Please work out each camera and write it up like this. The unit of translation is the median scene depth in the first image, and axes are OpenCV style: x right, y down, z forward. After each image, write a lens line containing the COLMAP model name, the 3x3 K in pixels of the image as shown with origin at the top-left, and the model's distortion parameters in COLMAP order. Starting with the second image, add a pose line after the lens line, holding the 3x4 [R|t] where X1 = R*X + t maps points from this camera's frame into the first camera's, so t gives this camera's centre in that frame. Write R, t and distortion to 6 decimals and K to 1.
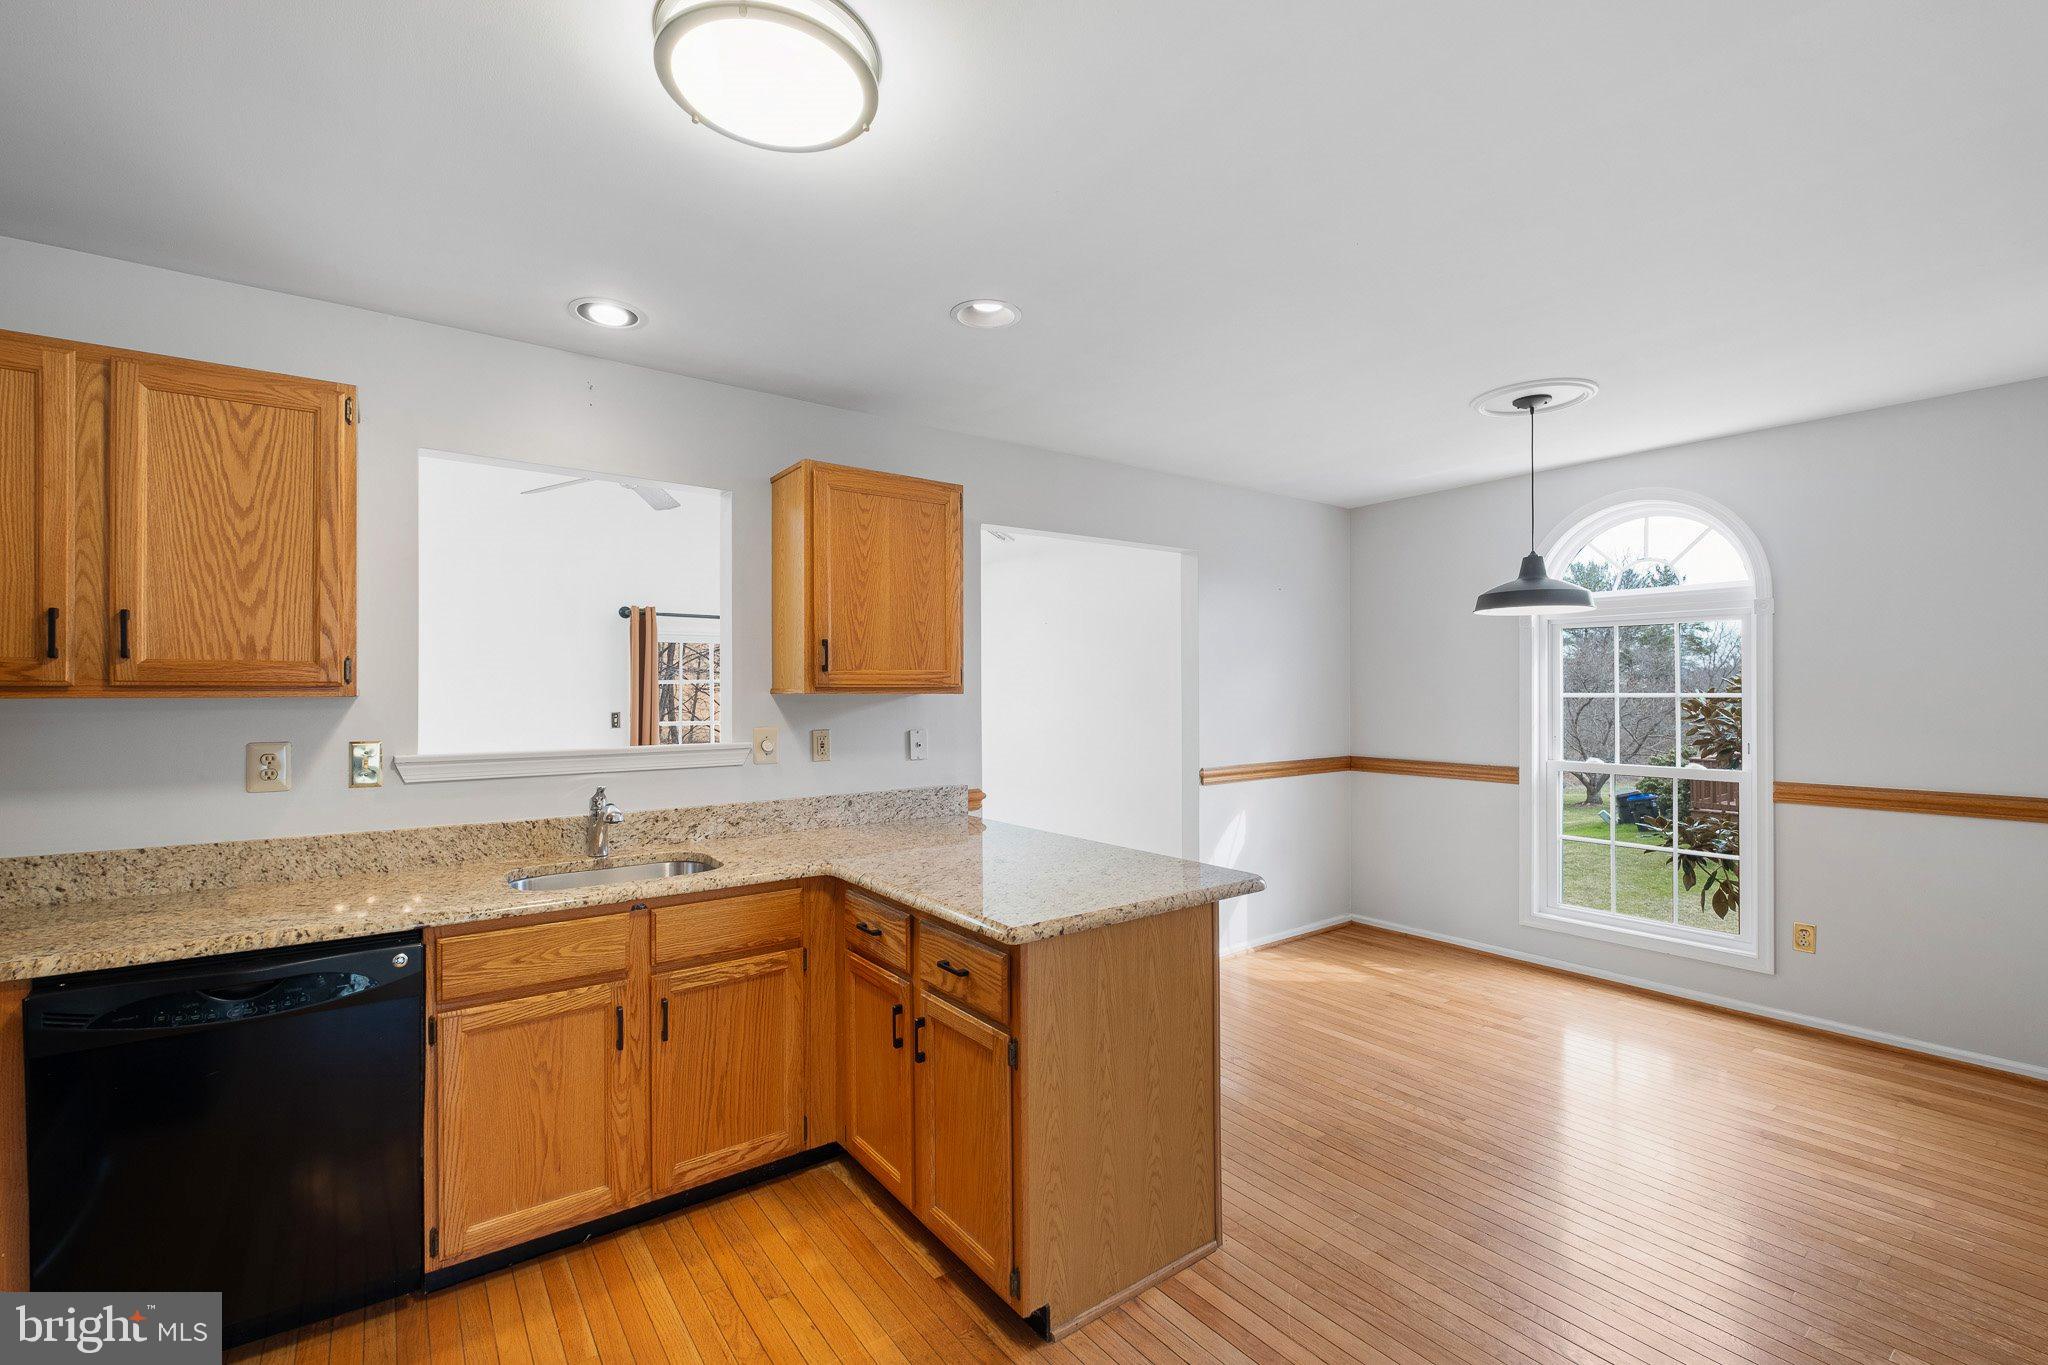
lens RADIAL K [[882.7, 0, 1025.4], [0, 882.7, 688.1], [0, 0, 1]] dist [0.000636, -0.004894]
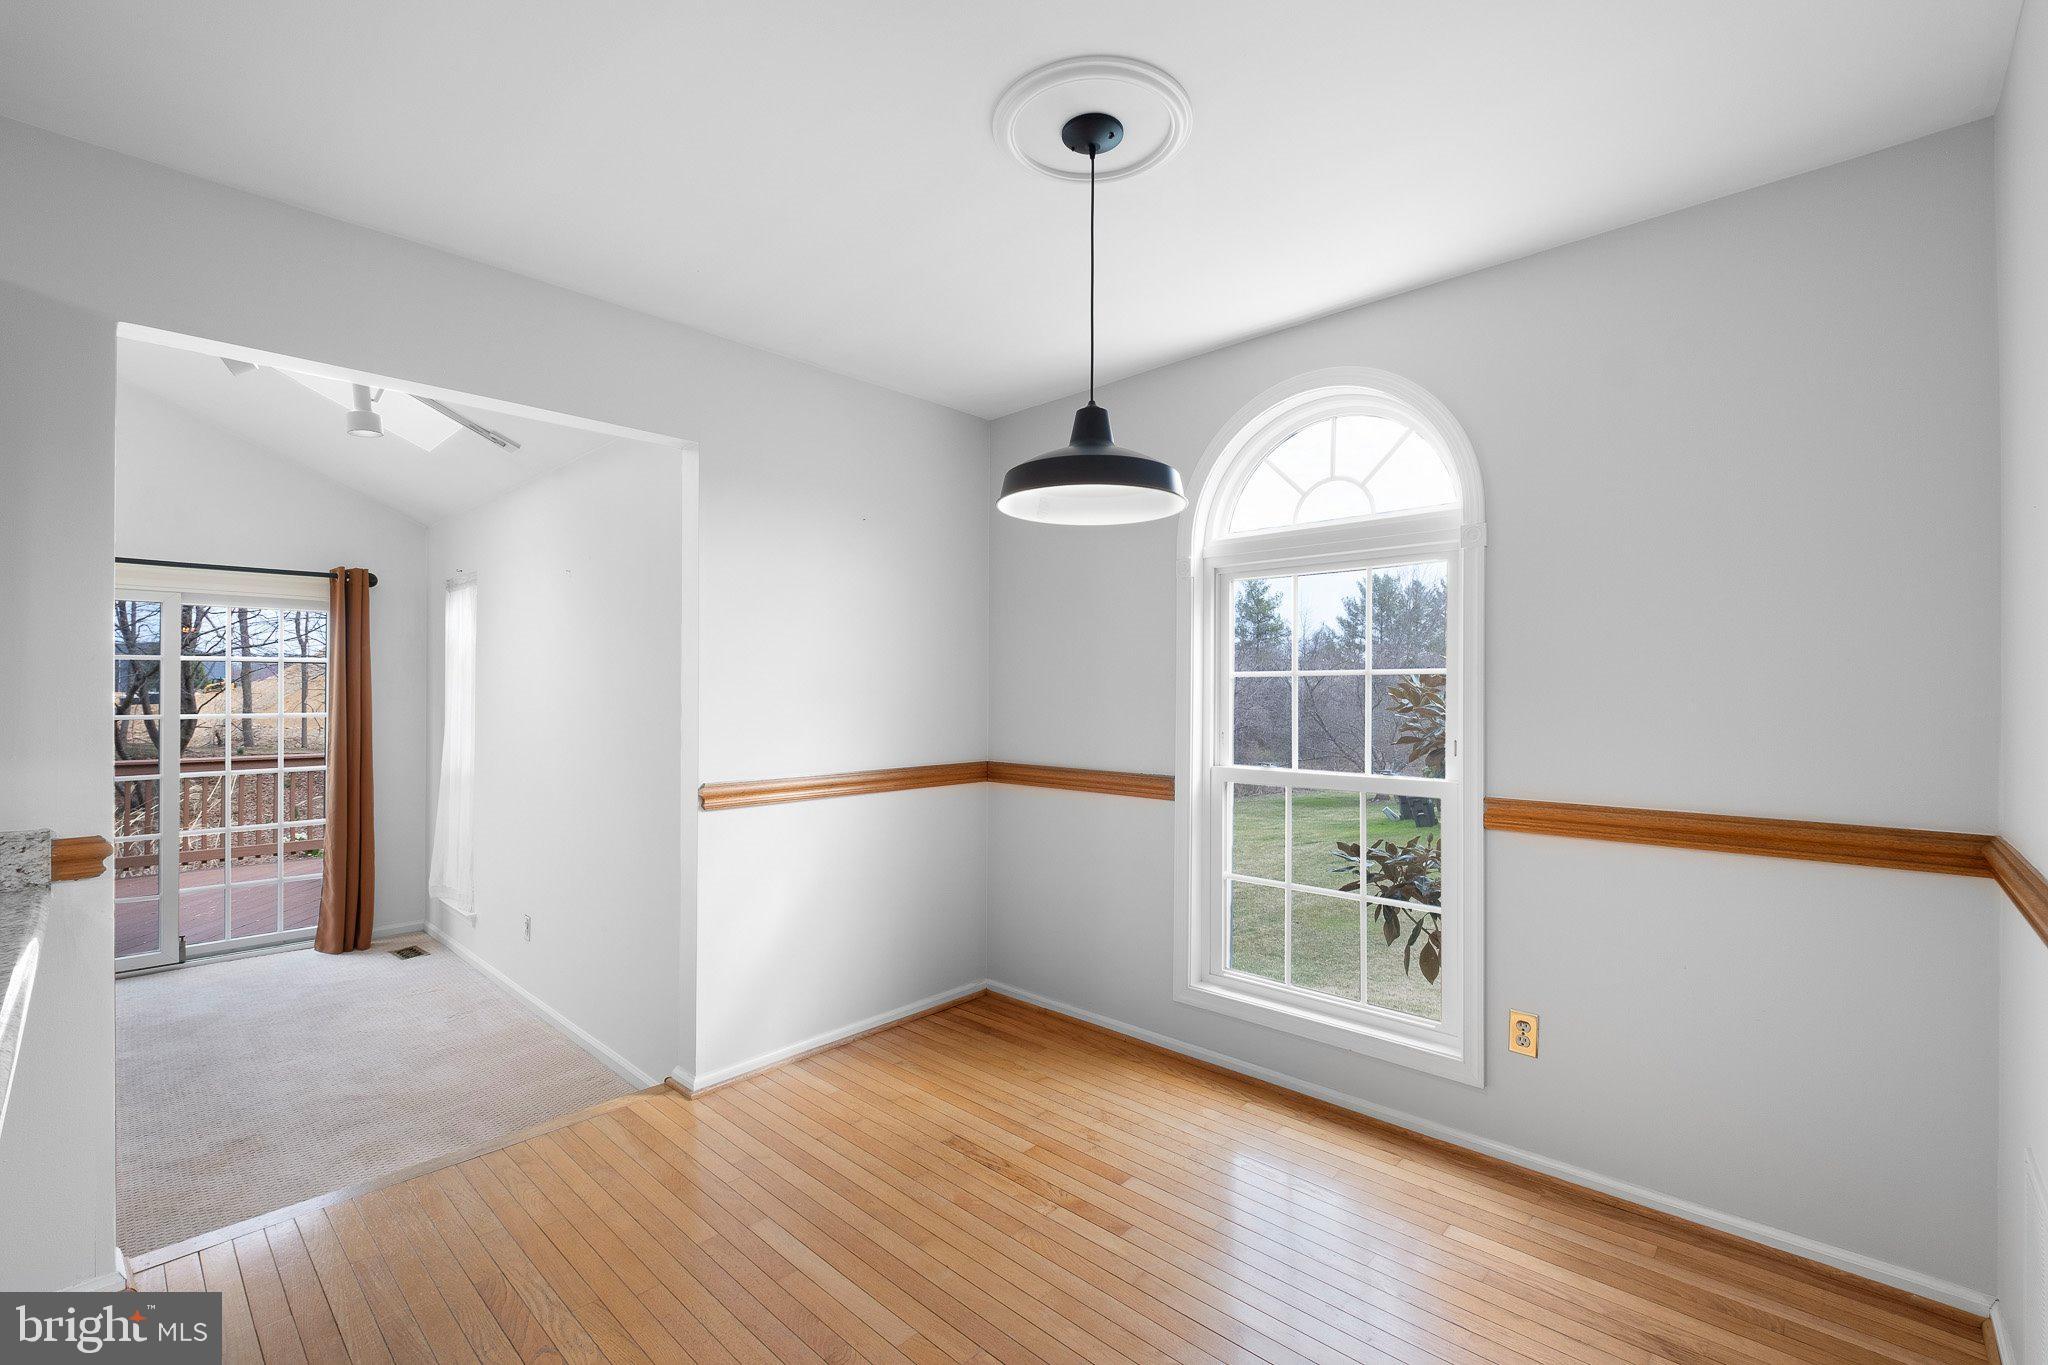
lens RADIAL K [[889.3, 0, 1024.8], [0, 889.3, 690.7], [0, 0, 1]] dist [0.000674, -0.005778]
pose [[0.983359, 0.004796, 0.181611, 0.346094], [-0.005012, 0.999987, 0.000731, 0.023964], [-0.181606, -0.001629, 0.983370, 0.360961]]
